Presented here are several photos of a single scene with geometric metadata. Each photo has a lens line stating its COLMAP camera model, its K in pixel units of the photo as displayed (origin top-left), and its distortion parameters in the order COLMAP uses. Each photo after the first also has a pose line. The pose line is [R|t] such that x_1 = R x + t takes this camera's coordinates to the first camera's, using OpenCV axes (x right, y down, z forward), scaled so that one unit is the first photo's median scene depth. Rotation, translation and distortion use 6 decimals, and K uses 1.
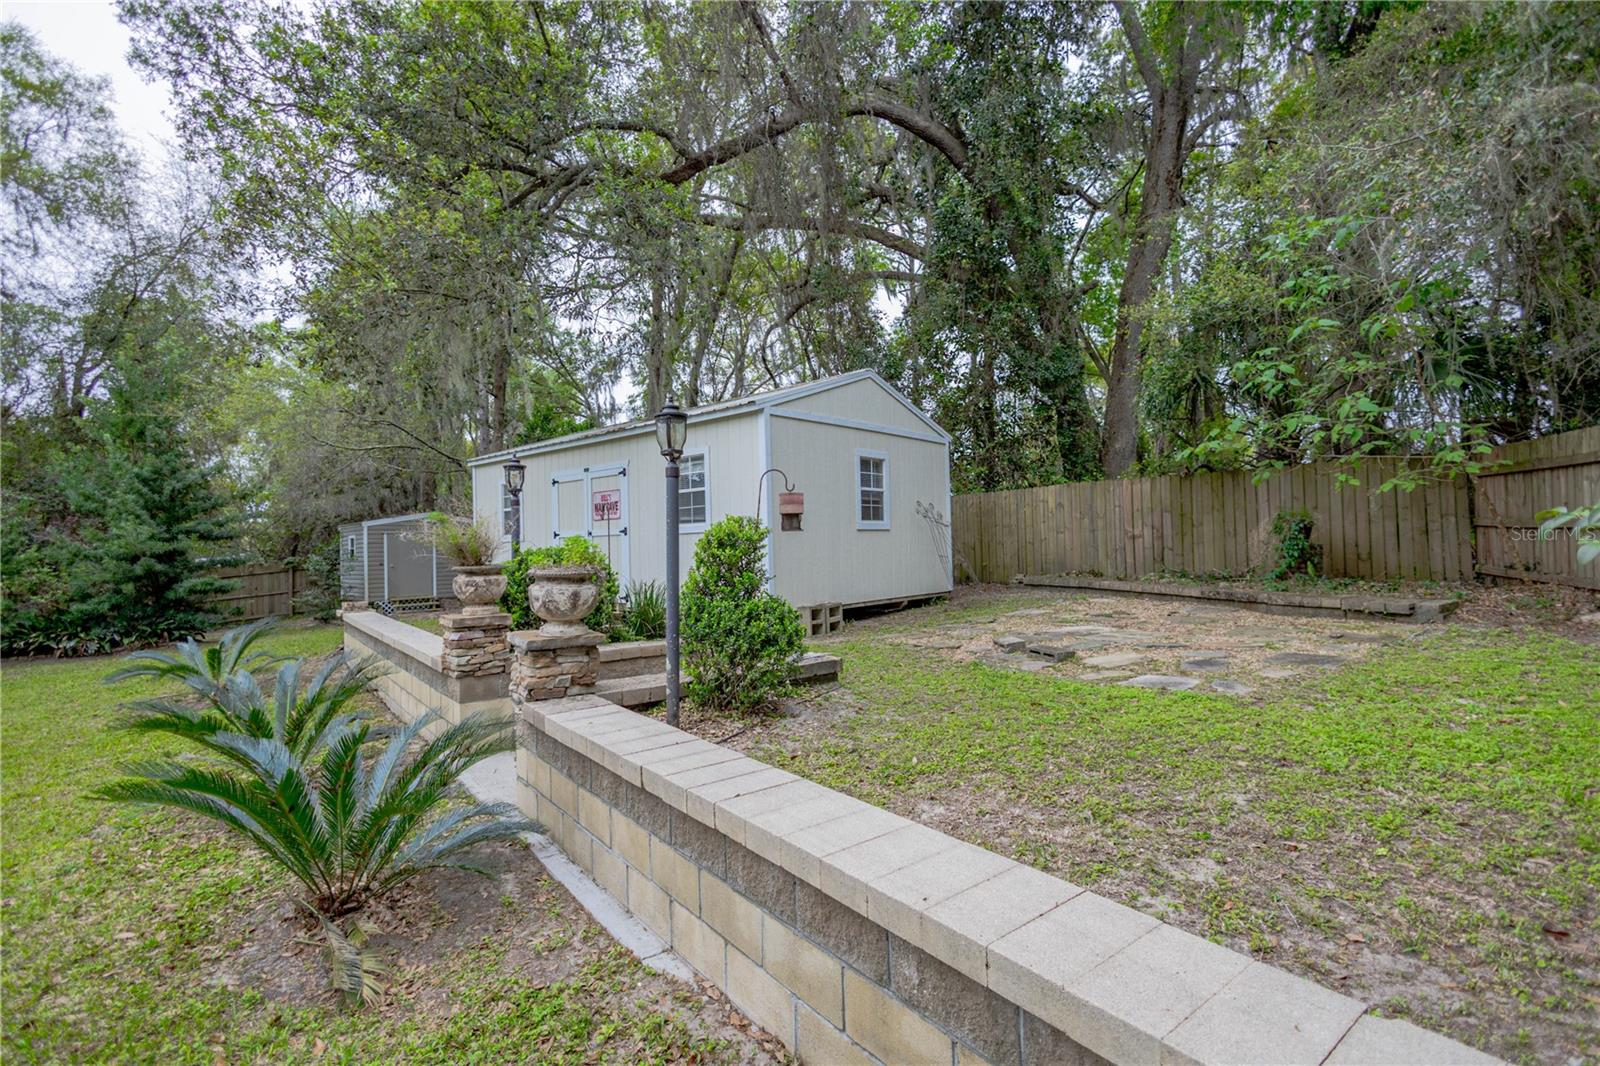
lens RADIAL K [[737.2, 0, 799.8], [0, 737.2, 534.3], [0, 0, 1]] dist [0.013725, -0.004835]
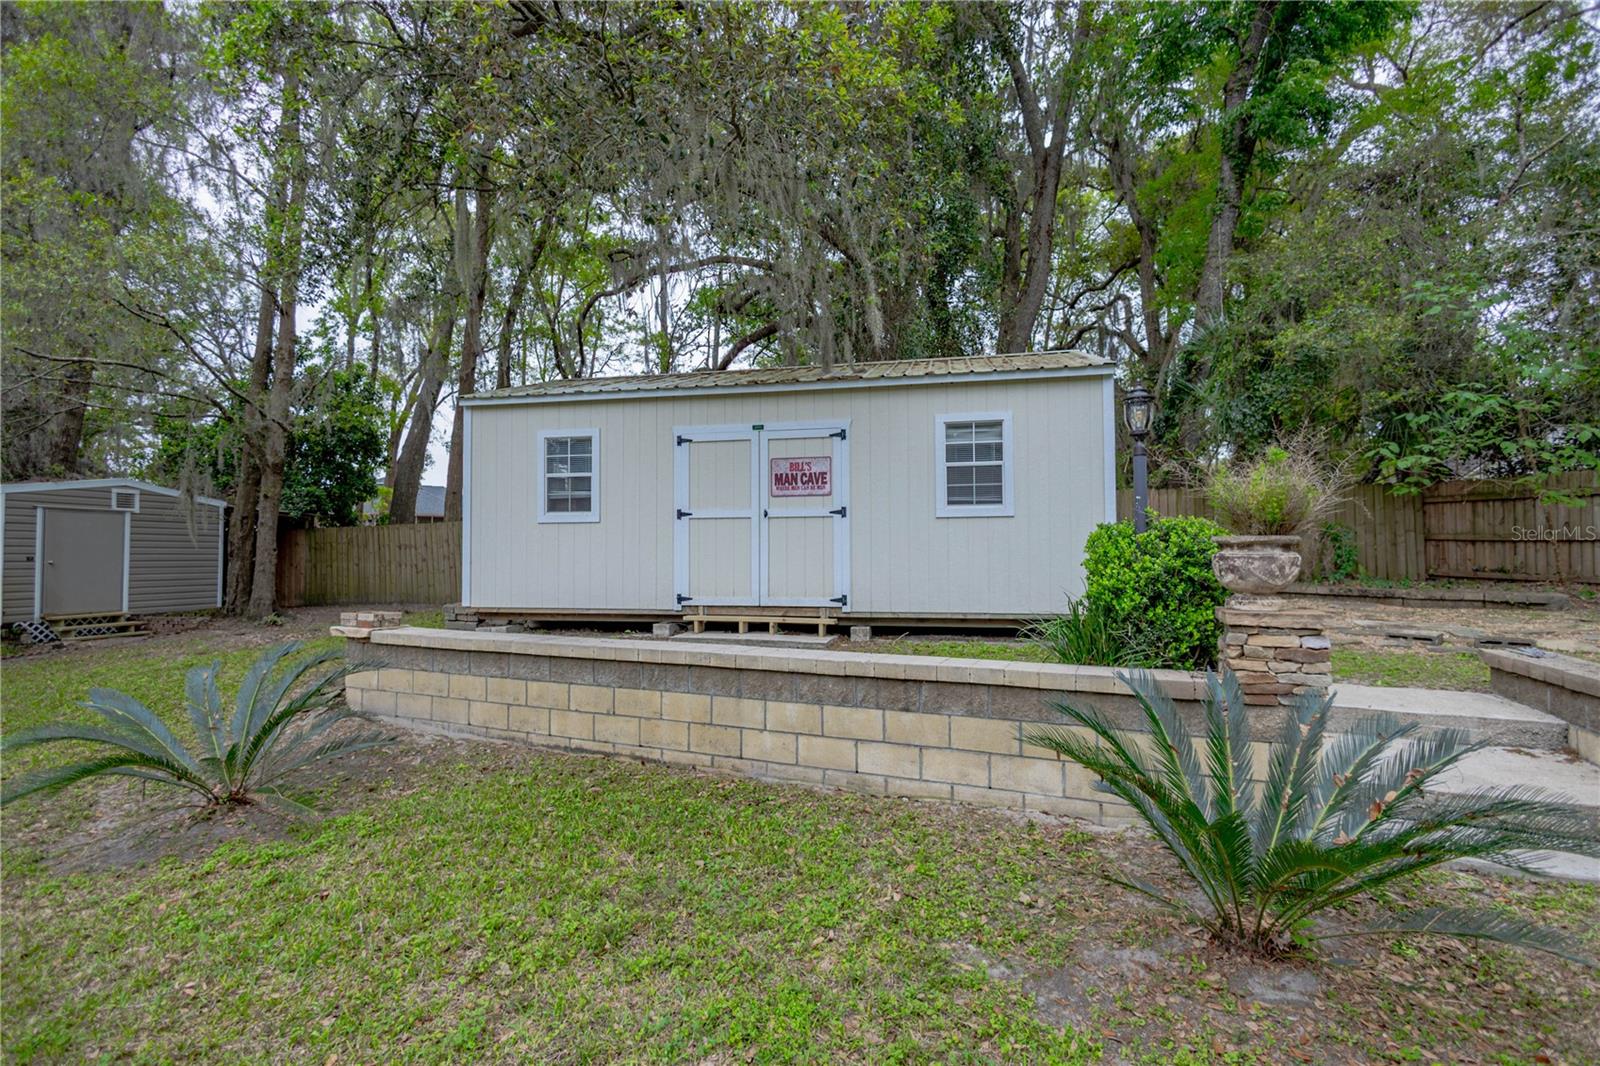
lens RADIAL K [[737.2, 0, 799.8], [0, 737.2, 534.3], [0, 0, 1]] dist [0.013725, -0.004835]
pose [[0.847915, 0.026885, 0.529451, -0.714073], [-0.028635, 0.999578, -0.004898, 0.022526], [-0.529359, -0.011007, 0.848327, 0.437923]]
